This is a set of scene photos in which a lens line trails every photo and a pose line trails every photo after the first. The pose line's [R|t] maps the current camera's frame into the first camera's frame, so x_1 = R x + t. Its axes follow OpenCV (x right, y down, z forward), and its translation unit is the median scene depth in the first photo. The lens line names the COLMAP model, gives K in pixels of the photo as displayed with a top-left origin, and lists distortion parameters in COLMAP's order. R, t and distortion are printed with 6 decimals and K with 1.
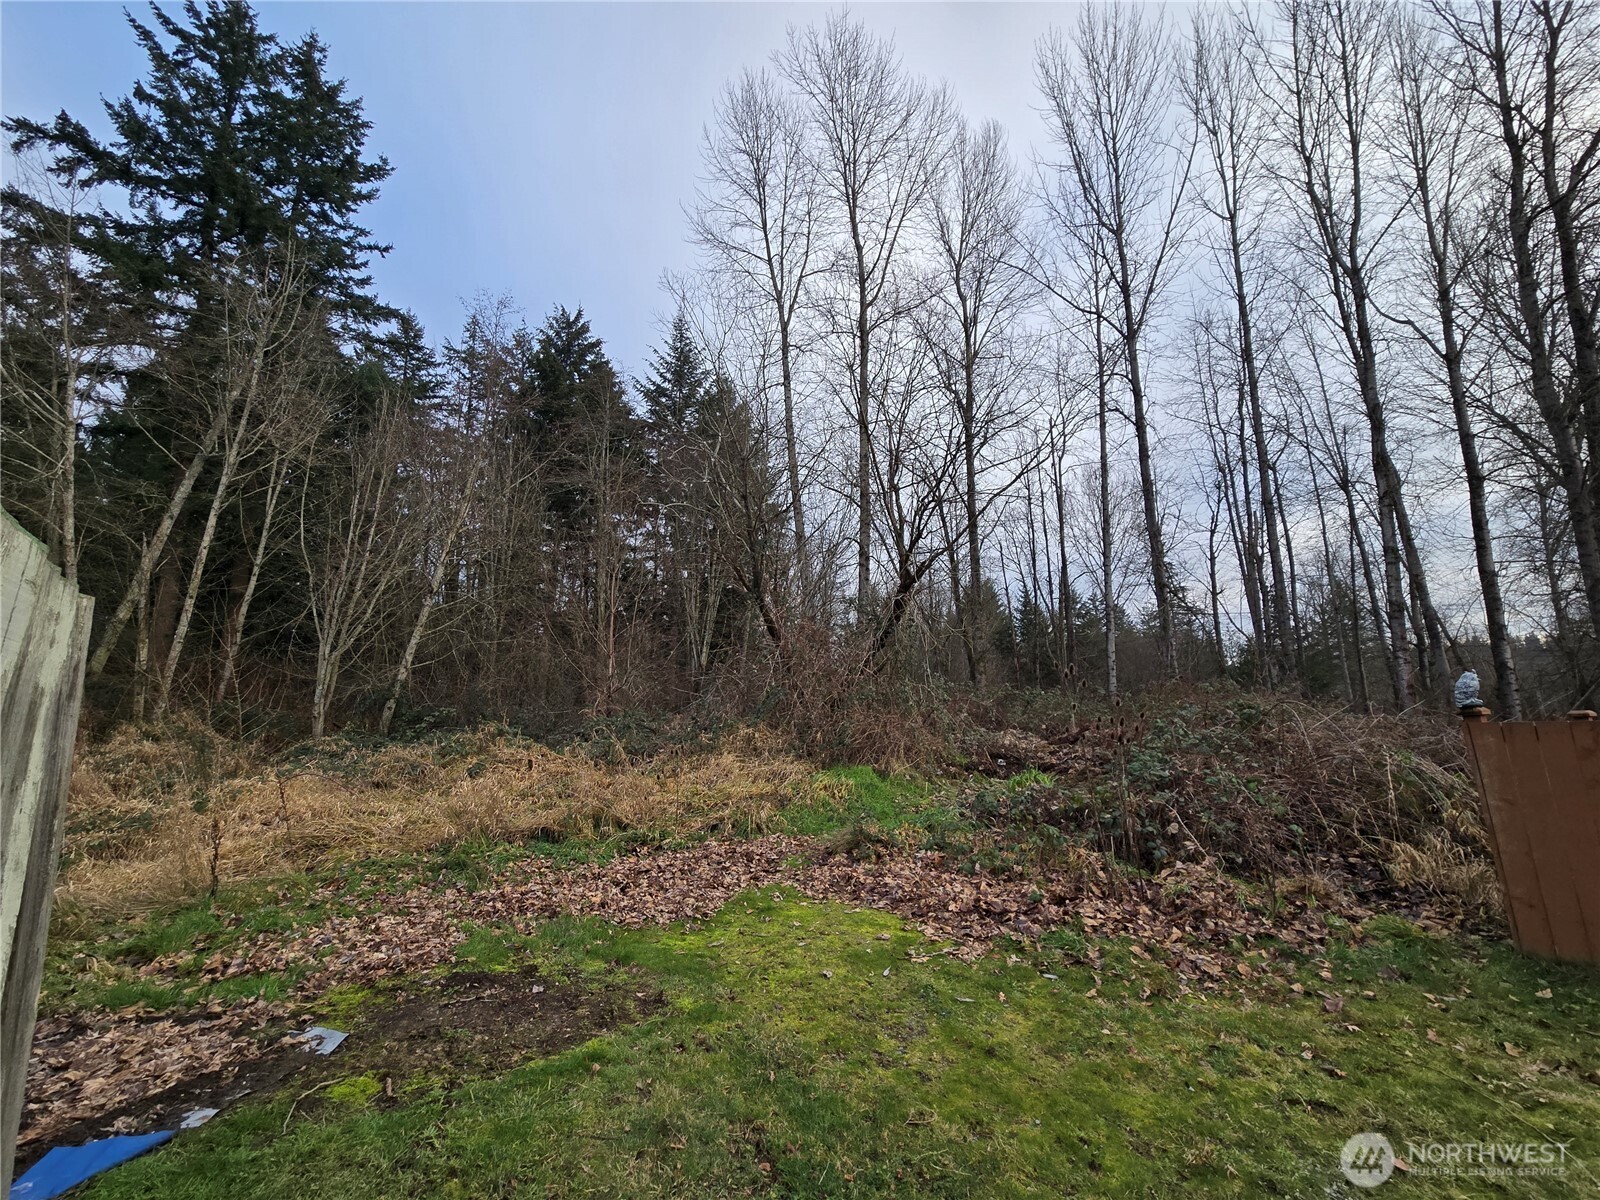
lens RADIAL K [[649.1, 0, 803.7], [0, 649.1, 597.9], [0, 0, 1]] dist [-0.001516, 0.000806]
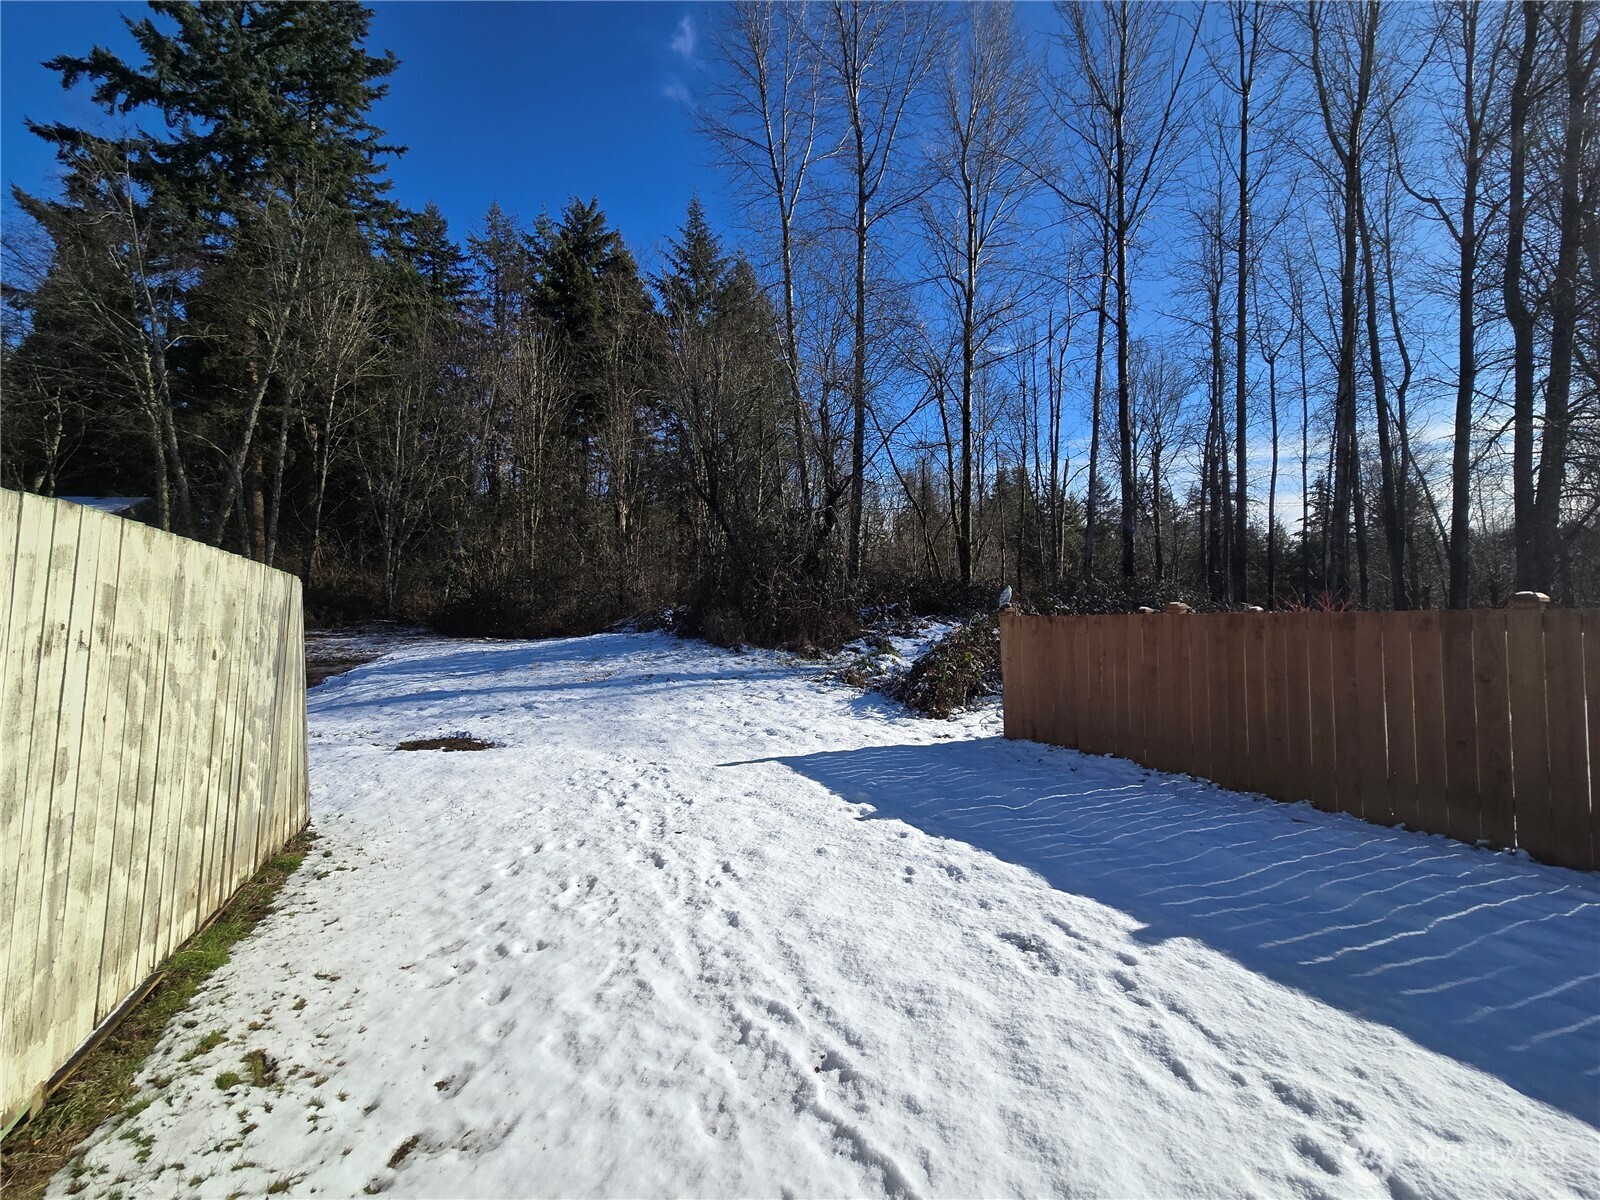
lens RADIAL K [[649.1, 0, 801.8], [0, 649.1, 593.7], [0, 0, 1]] dist [-0.001516, 0.000806]
pose [[0.997322, 0.006205, -0.072877, 0.087522], [0.006331, 0.985332, 0.170531, -0.025759], [0.072866, -0.170535, 0.982654, -0.104271]]
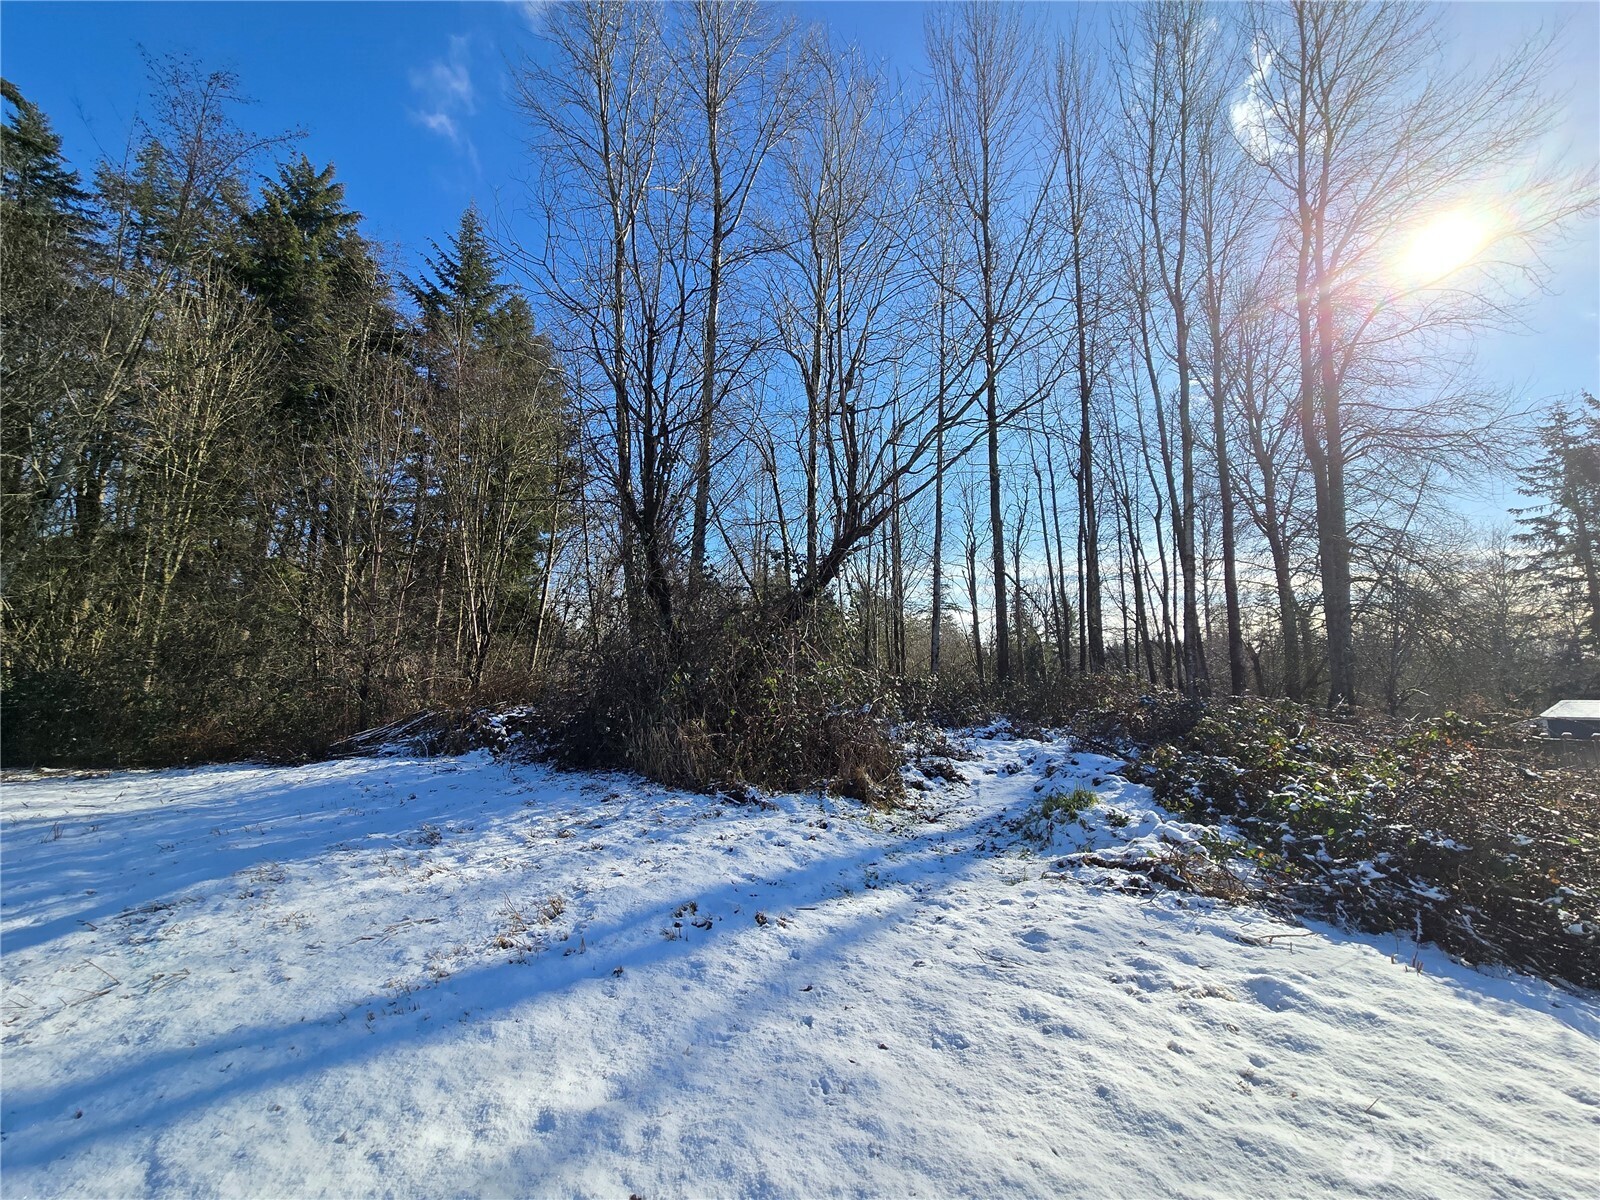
lens RADIAL K [[649.1, 0, 799.1], [0, 649.1, 595.8], [0, 0, 1]] dist [-0.001516, 0.000806]
pose [[0.942921, 0.065562, 0.326500, -0.066195], [-0.074544, 0.997104, 0.015061, 0.016608], [-0.324567, -0.038540, 0.945077, 0.130402]]
